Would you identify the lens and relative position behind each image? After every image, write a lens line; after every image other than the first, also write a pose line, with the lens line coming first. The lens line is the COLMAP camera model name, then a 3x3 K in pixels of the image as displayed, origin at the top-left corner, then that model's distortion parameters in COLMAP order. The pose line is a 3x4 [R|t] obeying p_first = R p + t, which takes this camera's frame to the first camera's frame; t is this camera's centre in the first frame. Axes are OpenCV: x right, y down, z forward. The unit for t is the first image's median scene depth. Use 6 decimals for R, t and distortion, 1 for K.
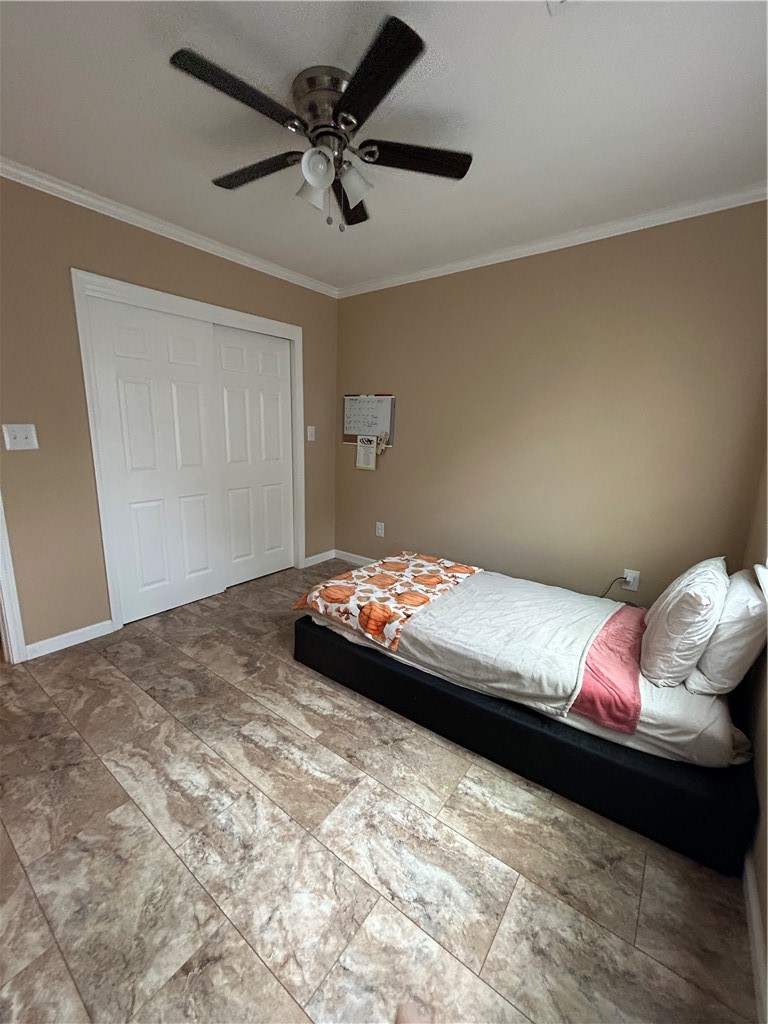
lens RADIAL K [[413.2, 0, 383.5], [0, 413.2, 512.1], [0, 0, 1]] dist [-0.004887, 0.003285]
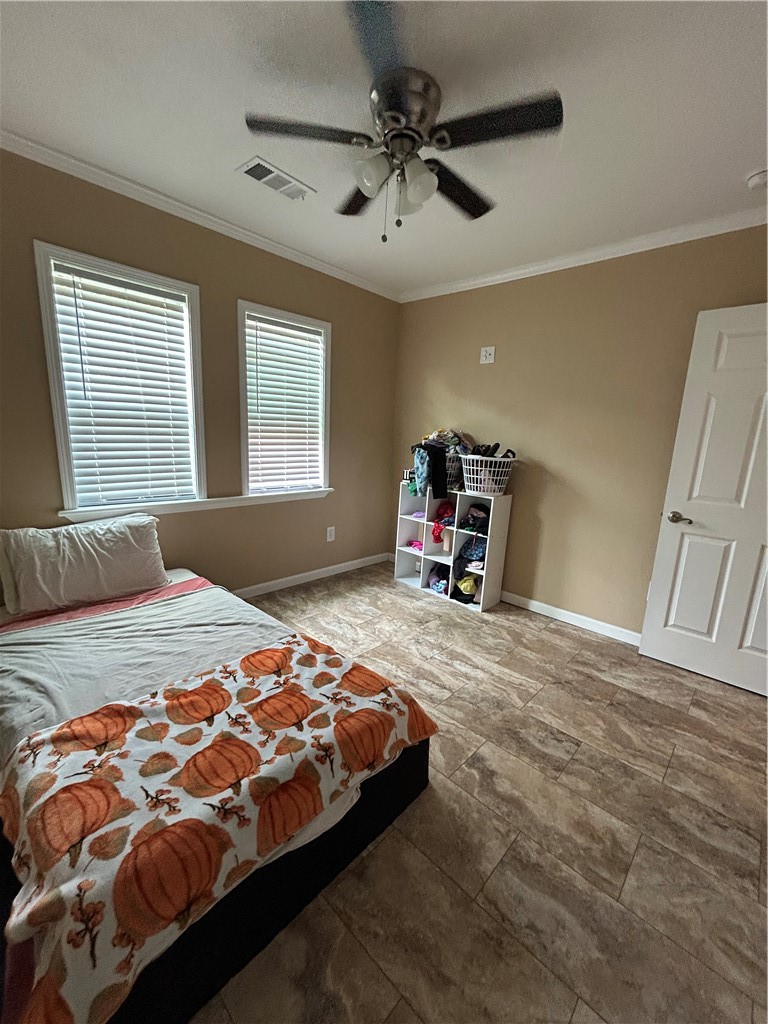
lens RADIAL K [[413.2, 0, 383.5], [0, 413.2, 512.1], [0, 0, 1]] dist [-0.004887, 0.003285]
pose [[-0.990546, -0.092352, 0.101440, -0.189559], [-0.045491, 0.918745, 0.392222, -0.333156], [-0.129420, 0.383900, -0.914260, 1.590709]]
